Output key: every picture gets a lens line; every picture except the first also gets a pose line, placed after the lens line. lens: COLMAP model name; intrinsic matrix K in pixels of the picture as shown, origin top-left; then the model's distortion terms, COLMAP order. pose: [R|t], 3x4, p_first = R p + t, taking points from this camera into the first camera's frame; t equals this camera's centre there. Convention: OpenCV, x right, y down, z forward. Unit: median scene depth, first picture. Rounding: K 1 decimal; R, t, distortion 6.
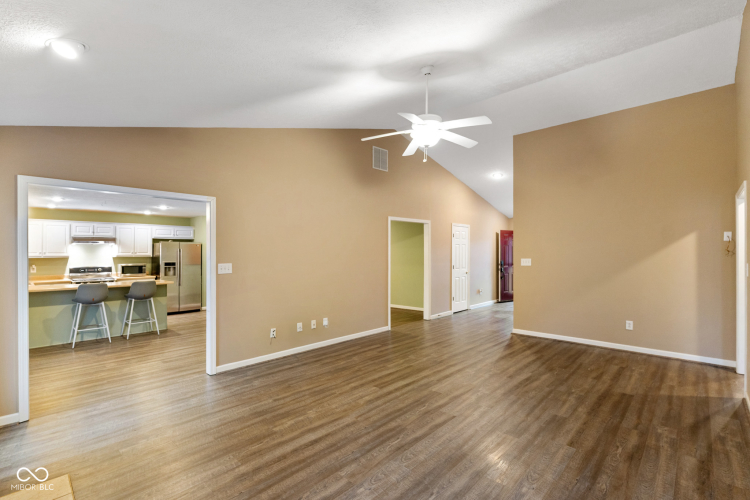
lens RADIAL K [[351.5, 0, 373.5], [0, 351.5, 256.5], [0, 0, 1]] dist [-0.002064, -0.000541]
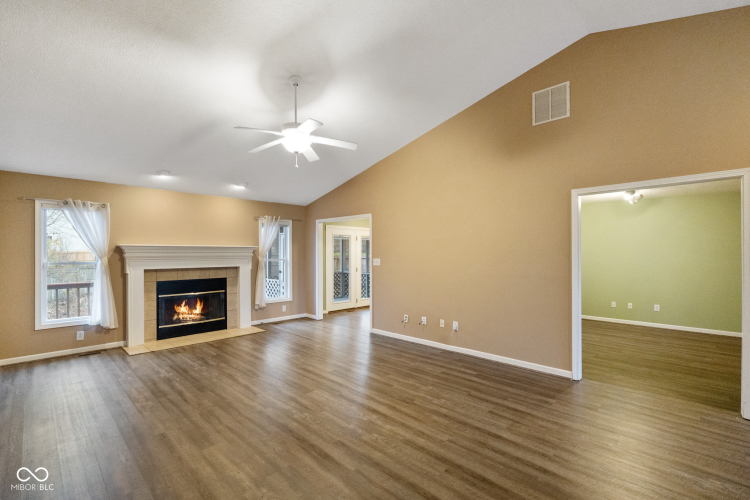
lens RADIAL K [[337.7, 0, 371.1], [0, 337.7, 259.8], [0, 0, 1]] dist [0.000244, 0.000029]
pose [[-0.029123, 0.028263, -0.999176, 1.148824], [-0.004986, 0.999584, 0.028420, -0.016963], [0.999563, 0.005810, -0.028970, 1.229945]]
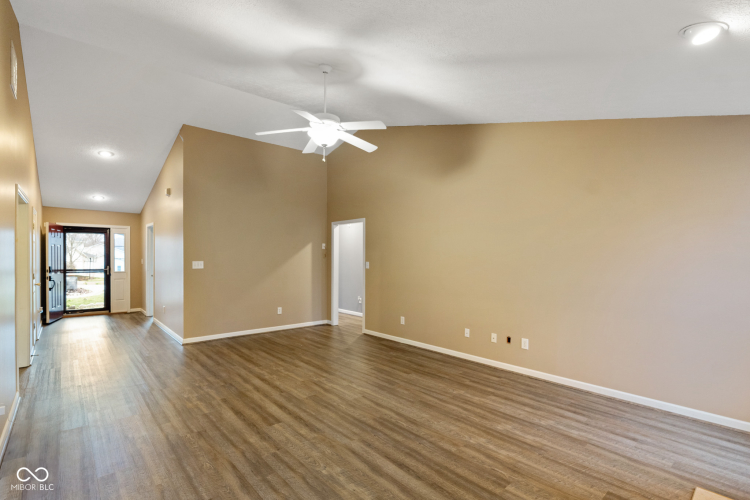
lens RADIAL K [[351.5, 0, 373.5], [0, 351.5, 256.5], [0, 0, 1]] dist [-0.002064, -0.000541]
pose [[0.091008, 0.004444, 0.995840, -0.815158], [0.003784, 0.999981, -0.004808, -0.003632], [-0.995843, 0.004206, 0.090990, 0.749434]]
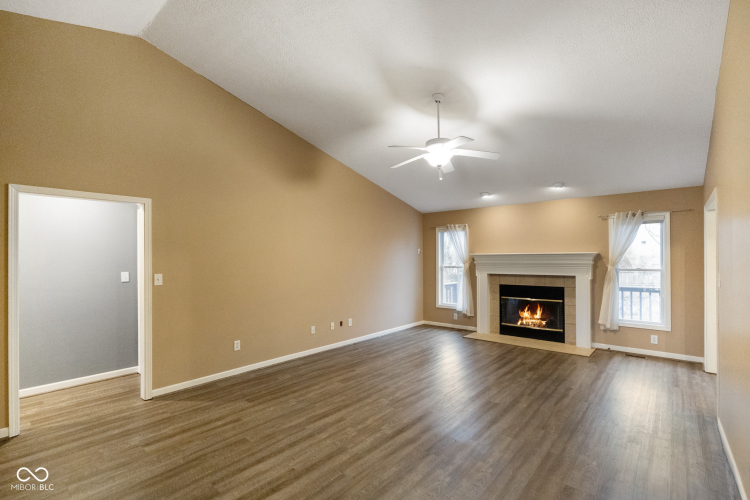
lens RADIAL K [[345.3, 0, 373.7], [0, 345.3, 259.3], [0, 0, 1]] dist [-0.010768, 0.000004]
pose [[-0.999132, 0.012858, -0.039617, 0.391555], [0.012553, 0.999890, 0.007954, -0.028468], [0.039715, 0.007449, -0.999183, 2.038238]]
